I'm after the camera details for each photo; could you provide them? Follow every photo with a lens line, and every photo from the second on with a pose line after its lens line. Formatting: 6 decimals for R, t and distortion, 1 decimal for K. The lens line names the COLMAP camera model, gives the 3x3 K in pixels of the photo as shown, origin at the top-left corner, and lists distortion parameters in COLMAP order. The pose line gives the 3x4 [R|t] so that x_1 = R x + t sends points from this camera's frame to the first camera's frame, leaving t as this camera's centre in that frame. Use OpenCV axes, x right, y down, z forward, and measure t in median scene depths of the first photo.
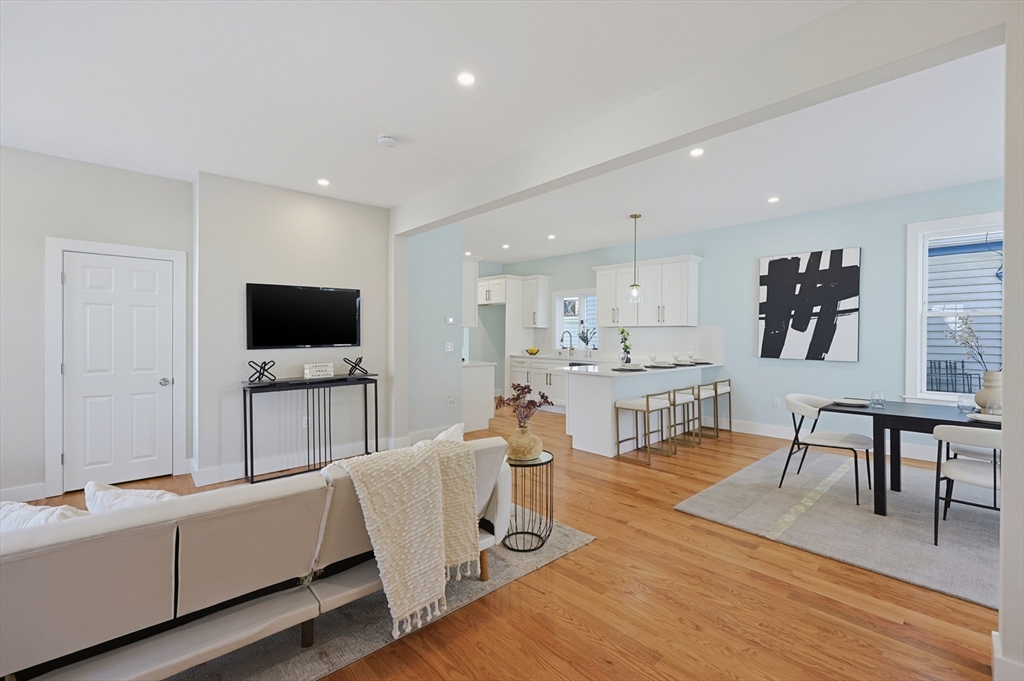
lens RADIAL K [[434.8, 0, 516.8], [0, 434.8, 337.3], [0, 0, 1]] dist [-0.005045, 0.000216]
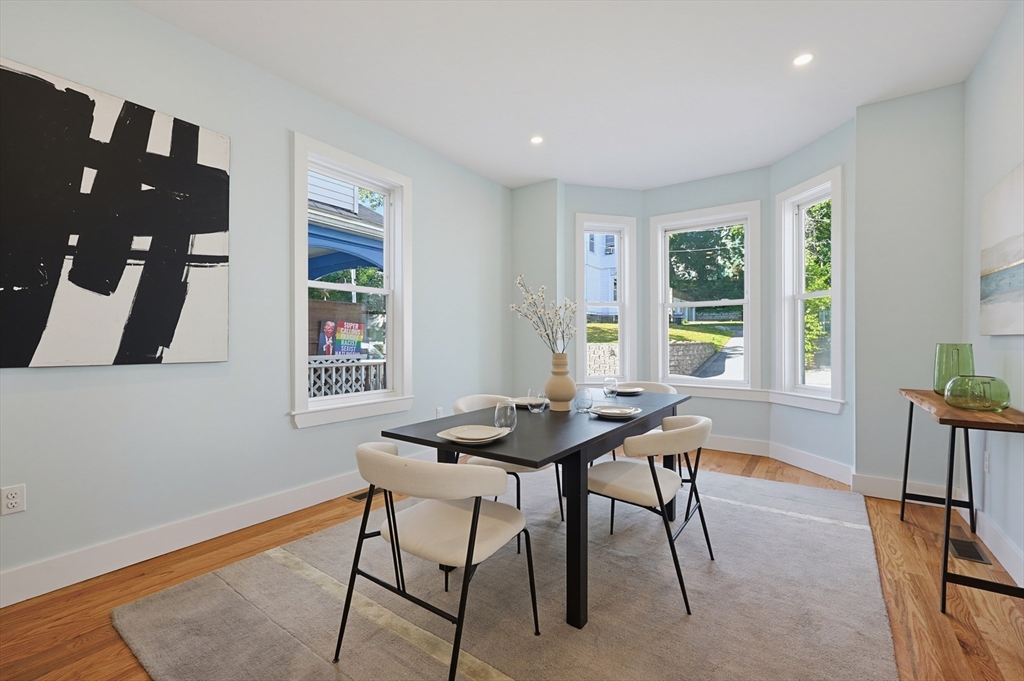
lens RADIAL K [[440.7, 0, 513.7], [0, 440.7, 343.5], [0, 0, 1]] dist [-0.000539, 0.000113]
pose [[-0.210845, -0.011294, 0.977454, 0.192623], [0.005410, 0.999904, 0.012720, 0.028559], [-0.977504, 0.007970, -0.210764, 0.723002]]
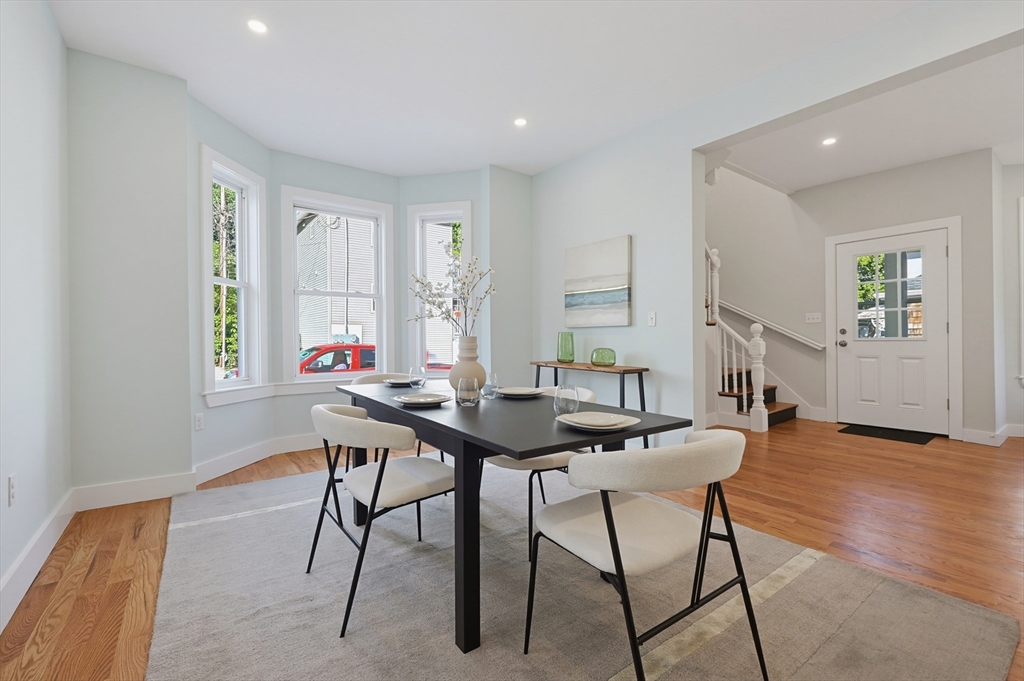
lens RADIAL K [[440.7, 0, 513.7], [0, 440.7, 343.5], [0, 0, 1]] dist [-0.000539, 0.000113]
pose [[-0.993815, 0.002003, 0.111028, 0.546855], [0.003647, 0.999887, 0.014605, 0.046235], [-0.110986, 0.014920, -0.993710, 0.974934]]
